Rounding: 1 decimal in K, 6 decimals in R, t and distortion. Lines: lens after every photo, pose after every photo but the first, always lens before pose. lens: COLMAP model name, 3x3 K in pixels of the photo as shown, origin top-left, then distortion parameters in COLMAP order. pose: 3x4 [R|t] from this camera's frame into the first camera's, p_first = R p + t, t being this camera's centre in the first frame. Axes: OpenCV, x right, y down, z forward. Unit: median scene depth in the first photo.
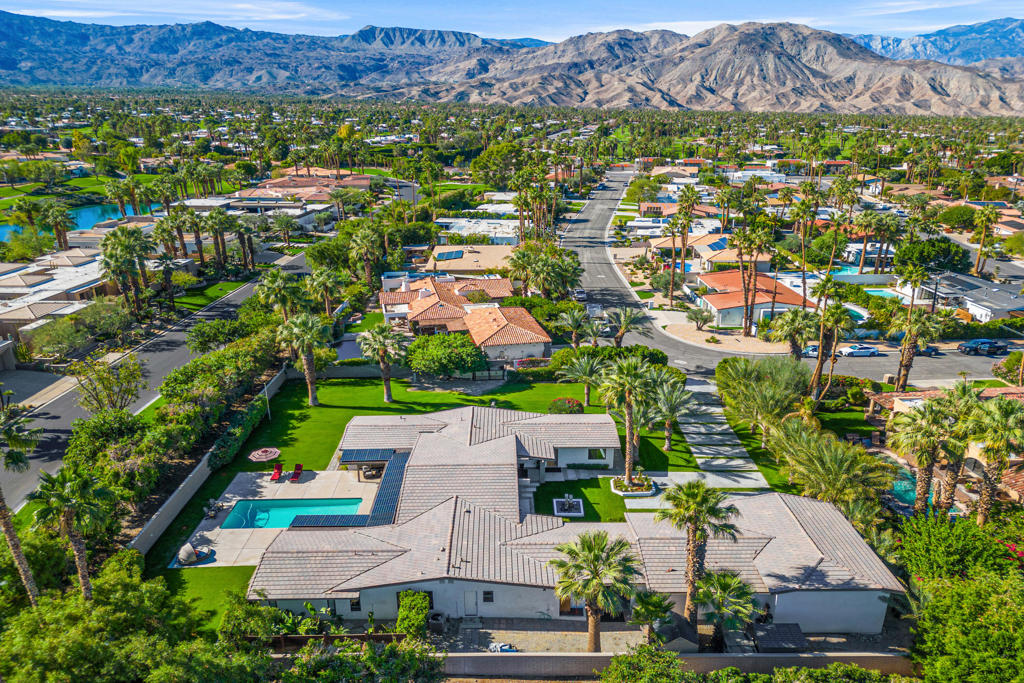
lens RADIAL K [[719.3, 0, 512.0], [0, 719.3, 341.5], [0, 0, 1]] dist [0.061773, -0.085412]
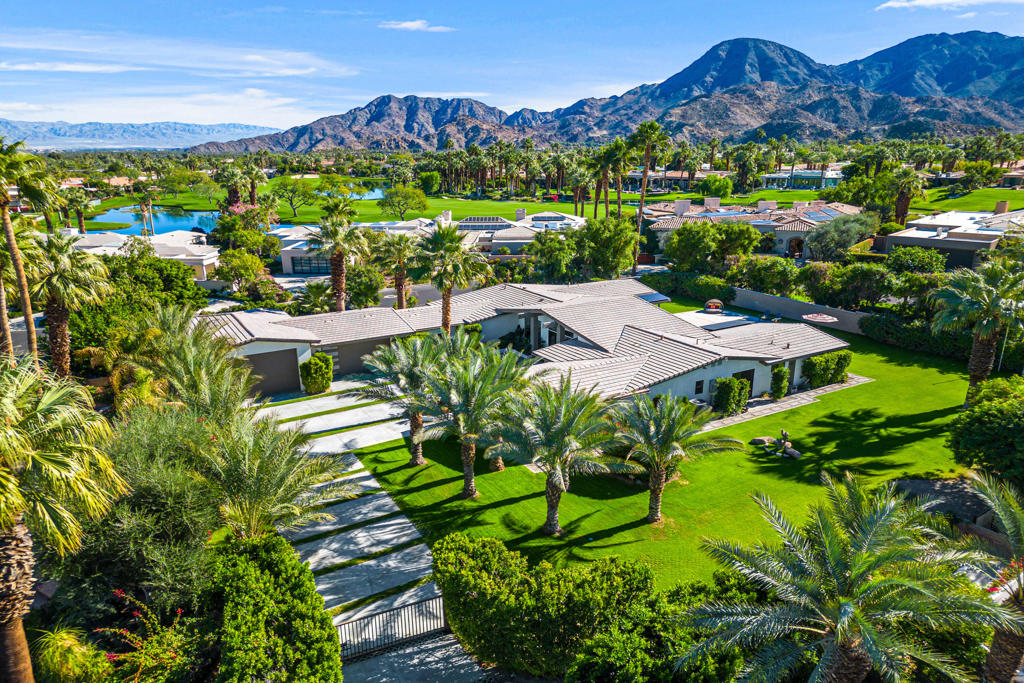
lens RADIAL K [[719.3, 0, 512.0], [0, 719.3, 341.5], [0, 0, 1]] dist [0.061773, -0.085412]
pose [[-0.867924, 0.142564, -0.475798, 0.398174], [-0.139507, 0.849395, 0.508985, -0.209821], [0.476703, 0.508138, -0.717322, 1.377533]]
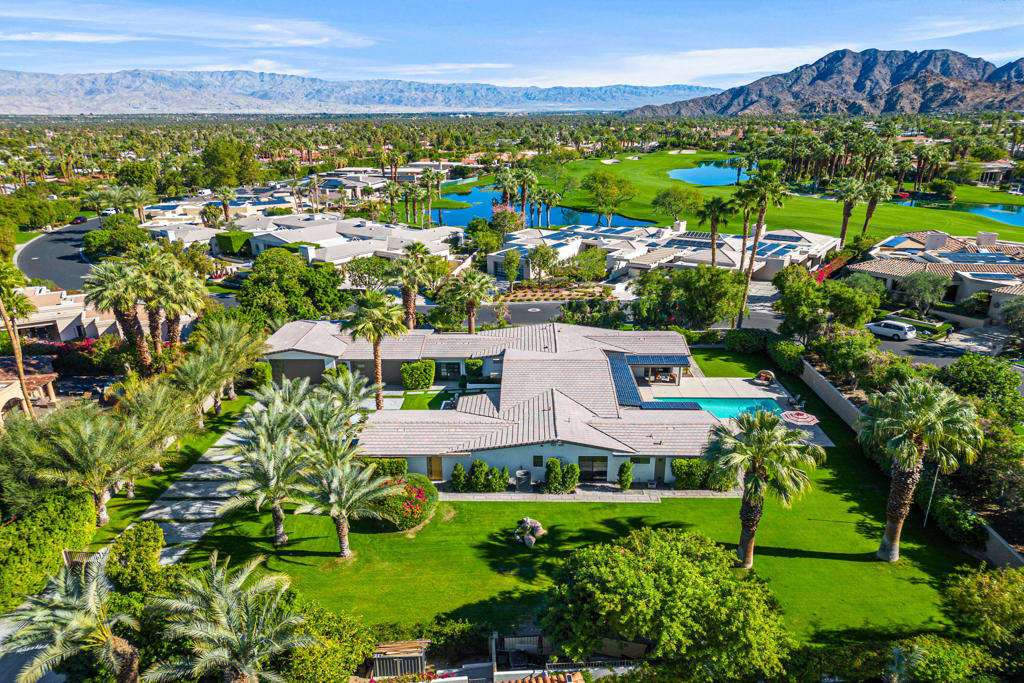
lens RADIAL K [[719.3, 0, 512.0], [0, 719.3, 341.5], [0, 0, 1]] dist [0.061773, -0.085412]
pose [[-0.998991, 0.001467, 0.044885, -0.044035], [0.027286, 0.813643, 0.580724, -0.383224], [-0.035668, 0.581363, -0.812862, 1.529581]]
